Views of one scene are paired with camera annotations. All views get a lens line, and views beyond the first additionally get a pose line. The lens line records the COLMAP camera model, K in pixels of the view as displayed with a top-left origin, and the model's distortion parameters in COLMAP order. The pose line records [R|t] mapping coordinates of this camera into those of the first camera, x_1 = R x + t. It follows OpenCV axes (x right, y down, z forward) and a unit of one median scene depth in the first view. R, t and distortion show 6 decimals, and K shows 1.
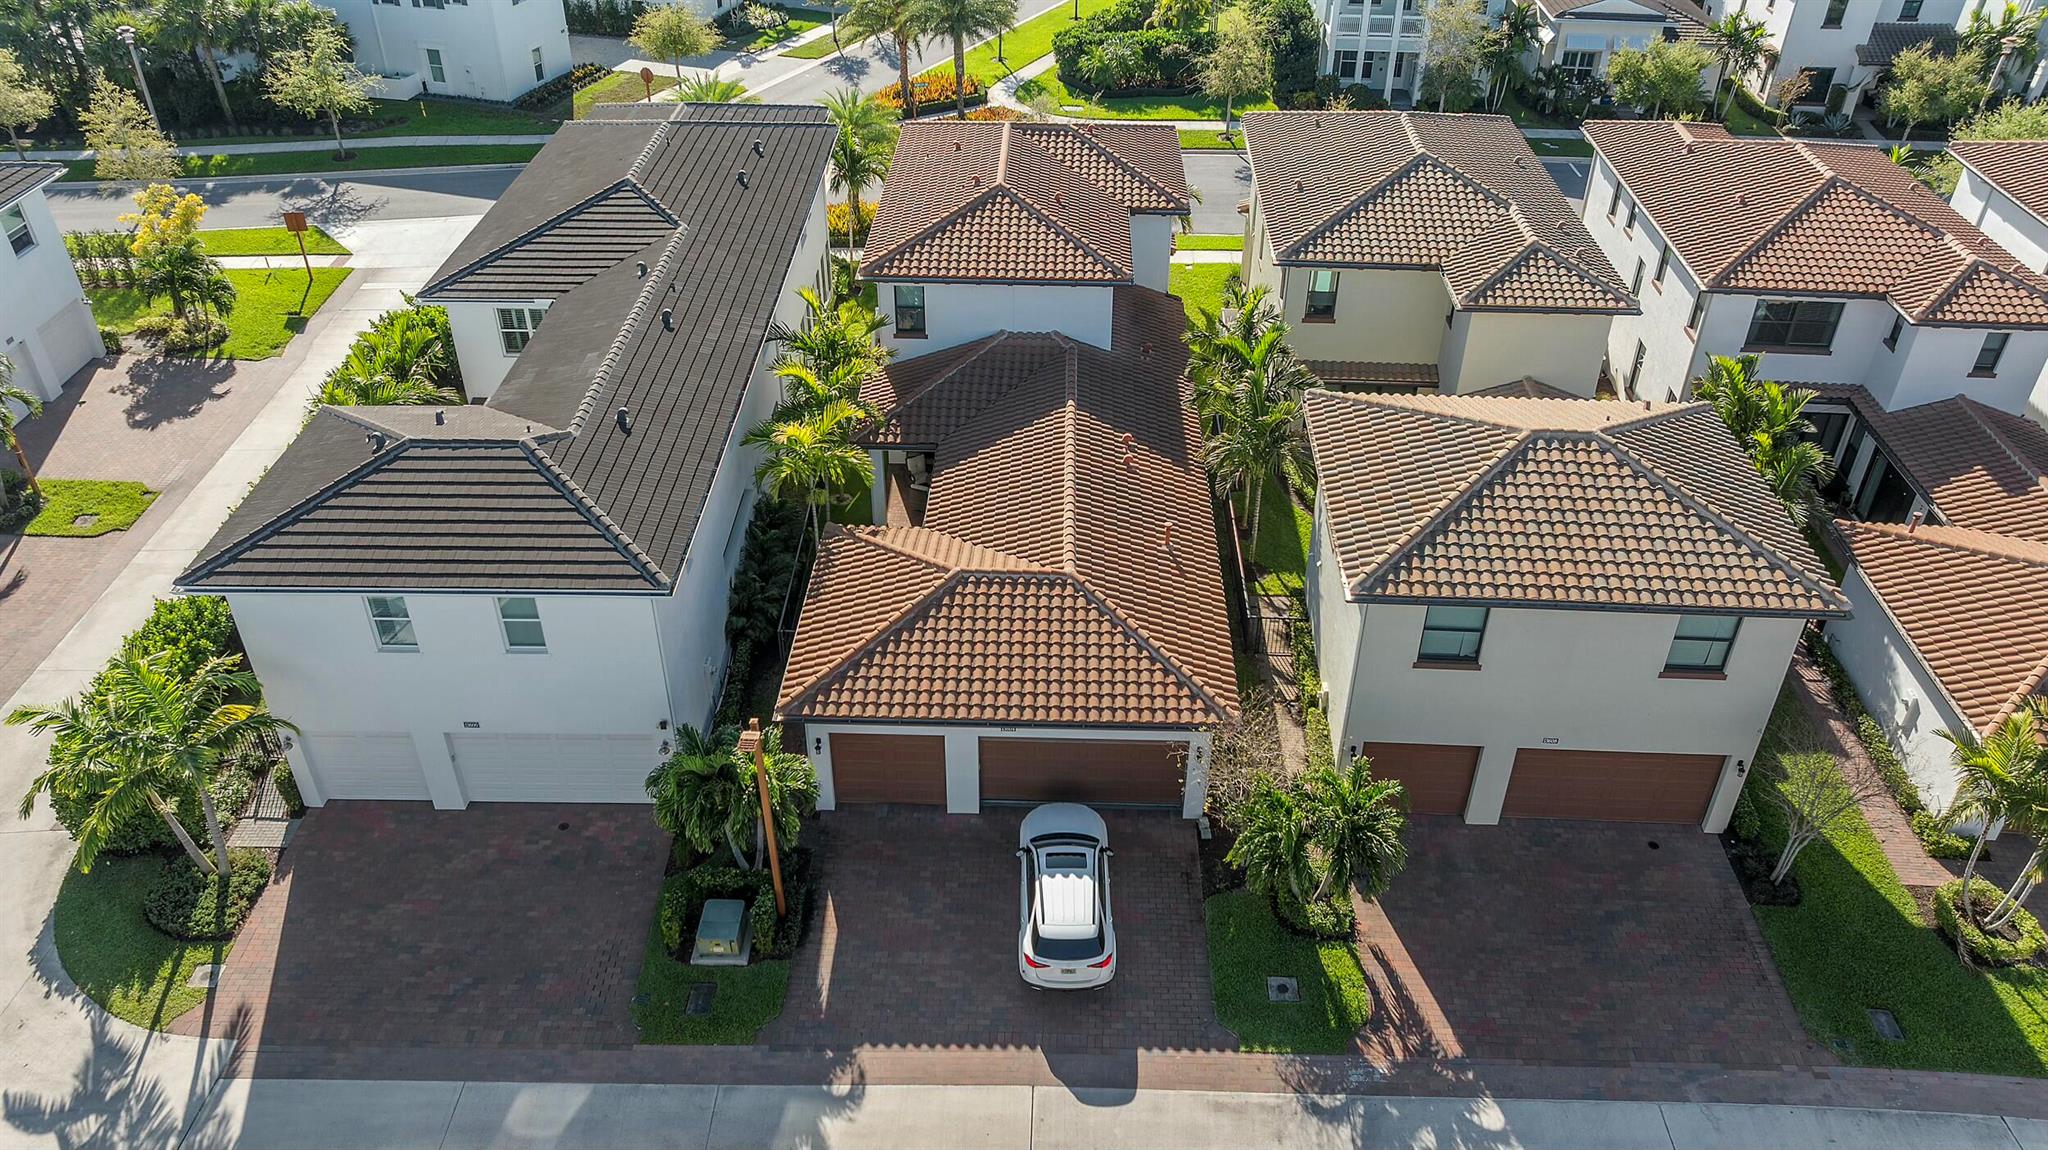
lens RADIAL K [[1450.8, 0, 1028.3], [0, 1450.8, 571.0], [0, 0, 1]] dist [-0.043388, 0.043887]
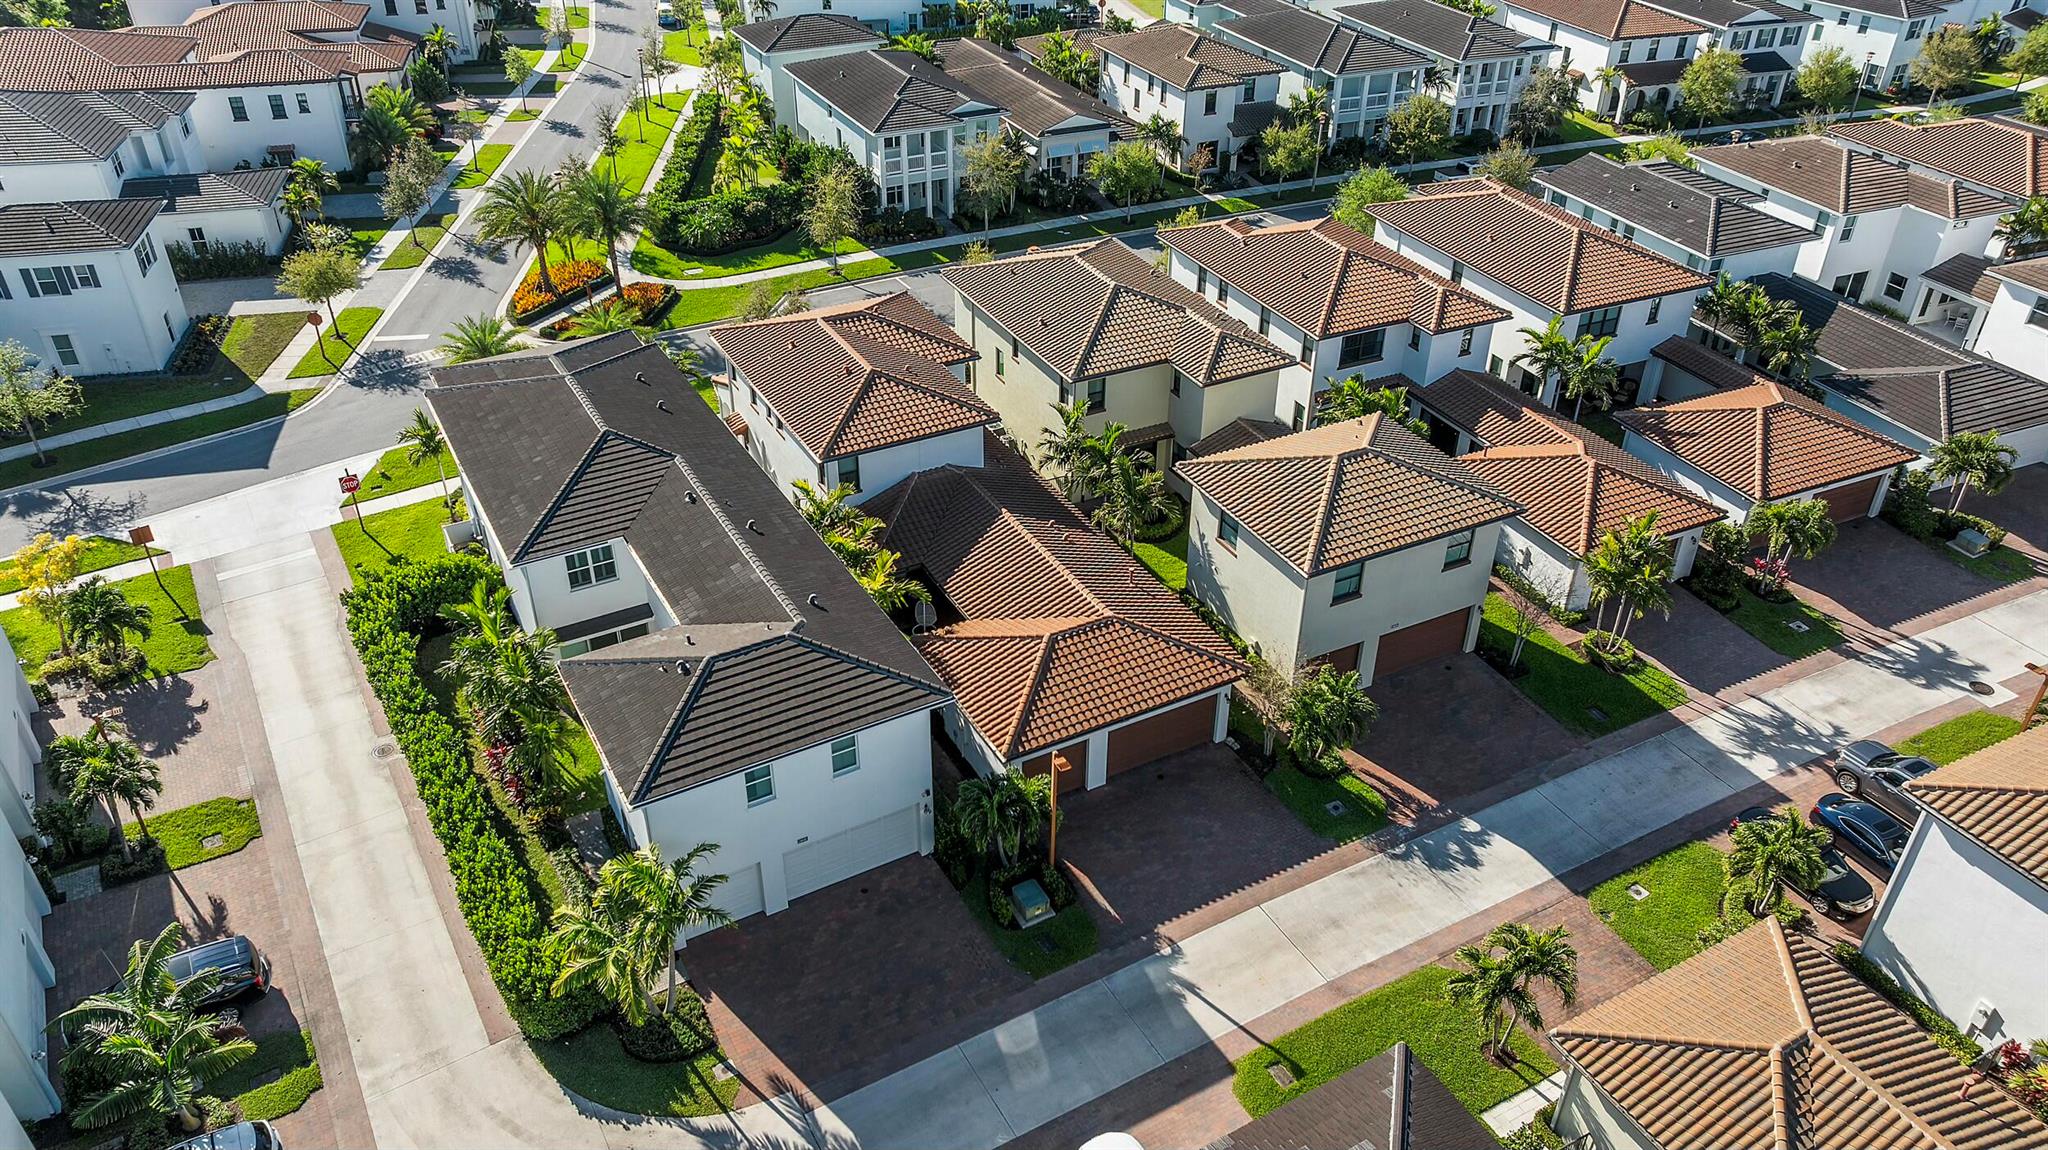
lens RADIAL K [[1448.9, 0, 1027.9], [0, 1448.9, 566.7], [0, 0, 1]] dist [-0.018116, -0.001581]
pose [[0.865027, -0.273559, 0.420587, -0.680130], [0.284602, 0.957904, 0.037698, -0.131468], [-0.413195, 0.087090, 0.906468, -0.365912]]
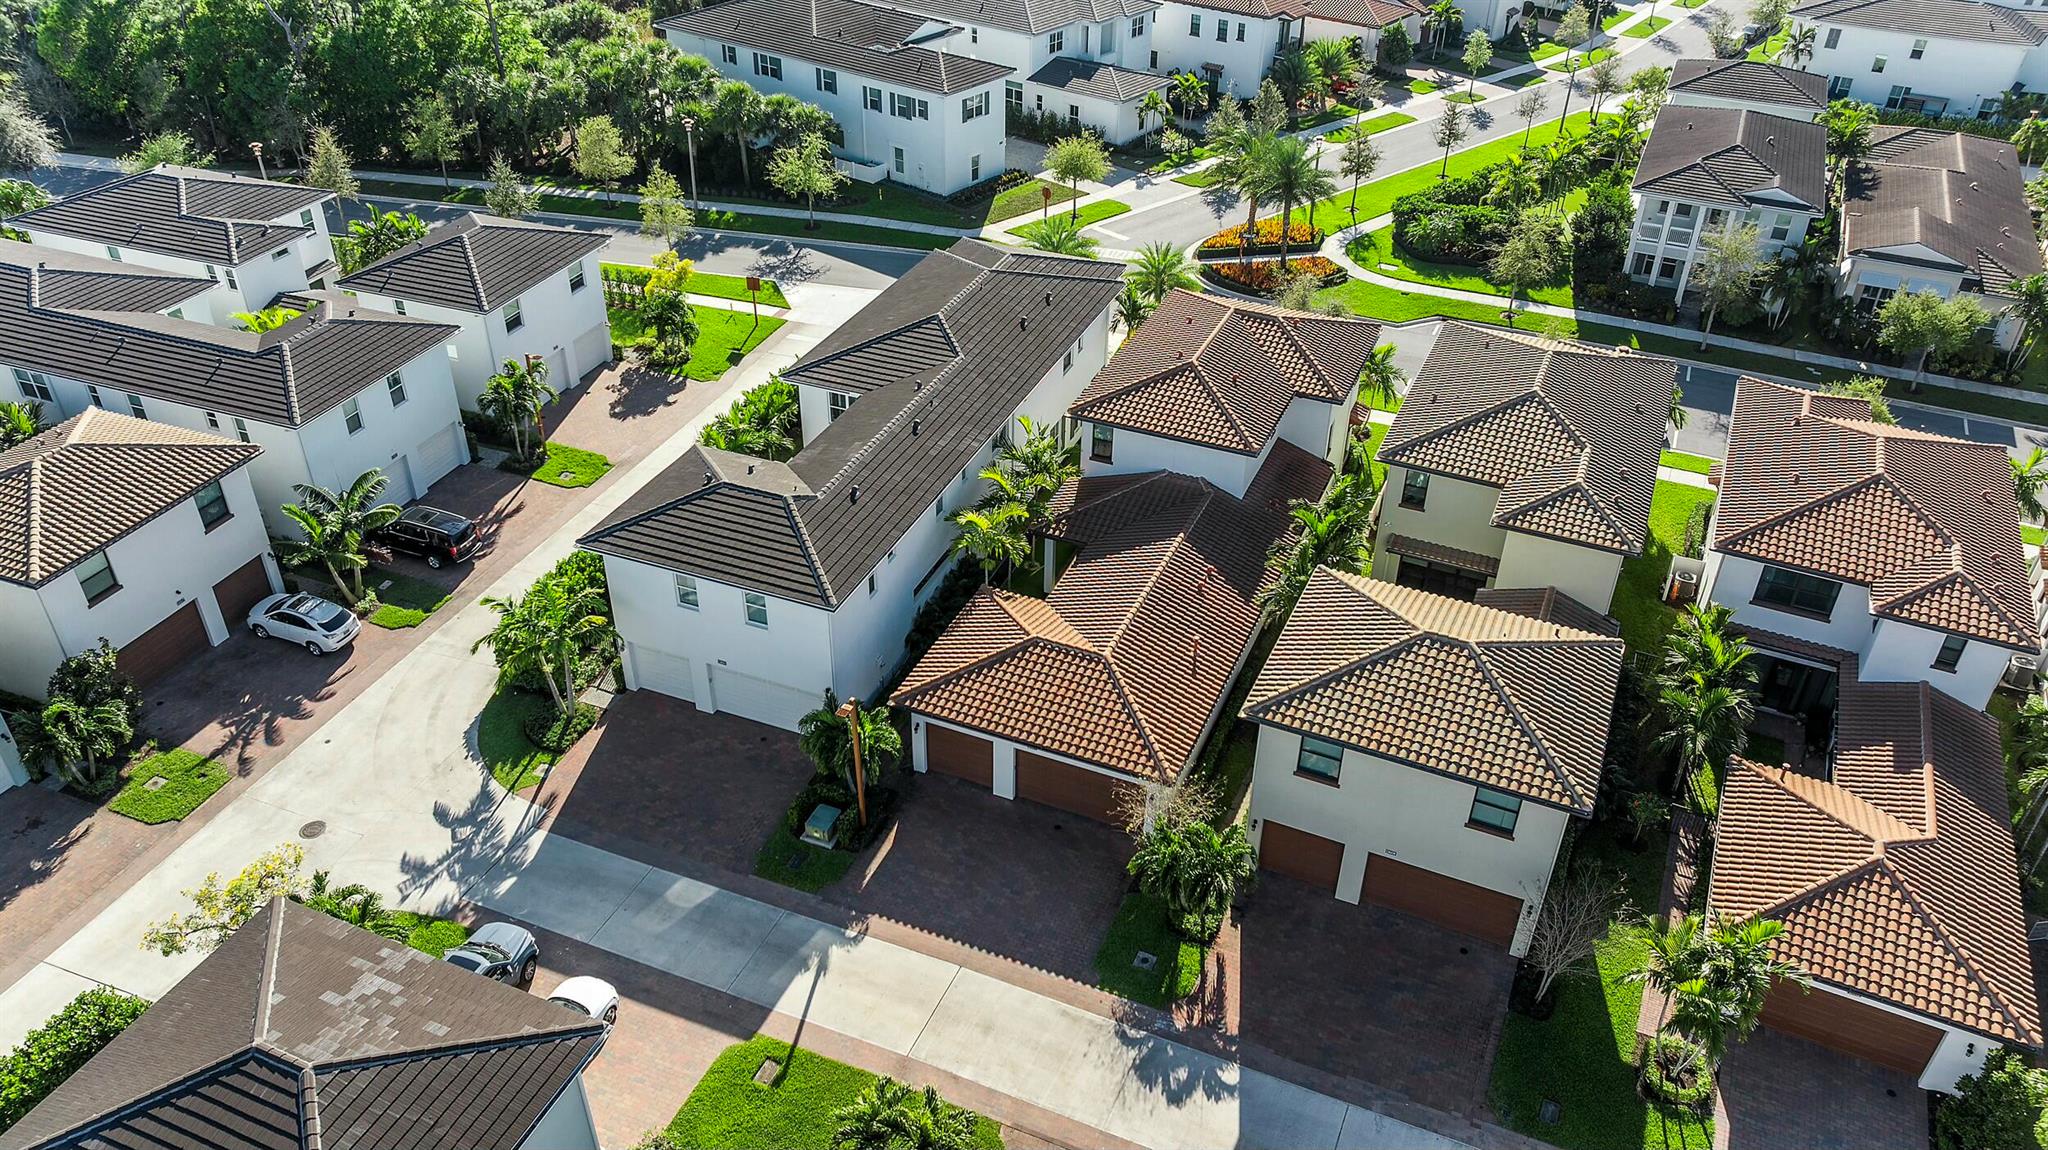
lens RADIAL K [[1448.9, 0, 1027.9], [0, 1448.9, 566.7], [0, 0, 1]] dist [-0.018116, -0.001581]
pose [[0.929782, 0.210266, -0.302148, 0.376162], [-0.216349, 0.976221, 0.013596, -0.088584], [0.297822, 0.052728, 0.953164, -0.417835]]
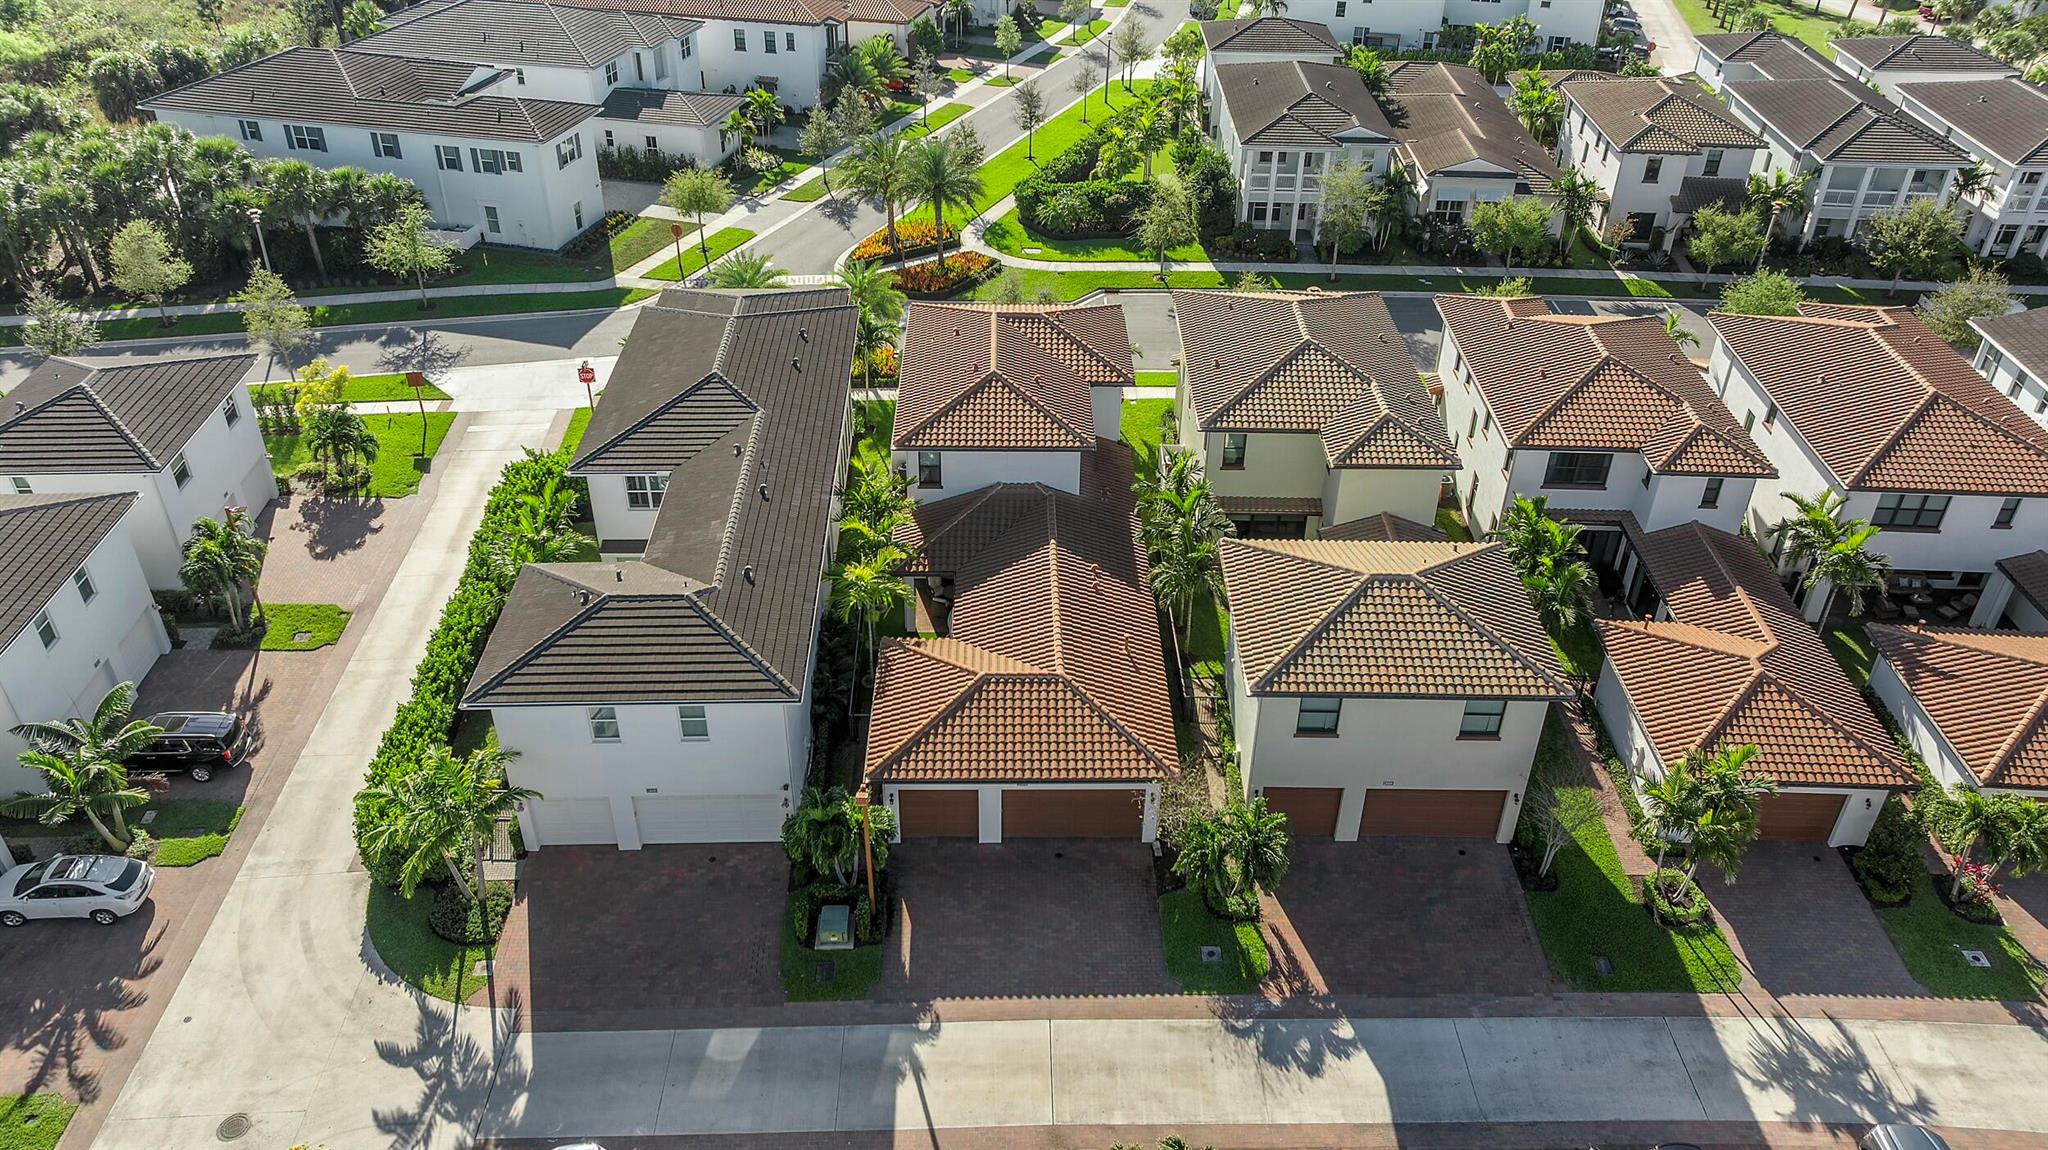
lens RADIAL K [[1448.9, 0, 1027.9], [0, 1448.9, 566.7], [0, 0, 1]] dist [-0.018116, -0.001581]
pose [[0.999029, -0.018997, 0.039759, -0.059238], [0.019860, 0.999573, -0.021434, -0.075551], [-0.039335, 0.022203, 0.998979, -0.446764]]
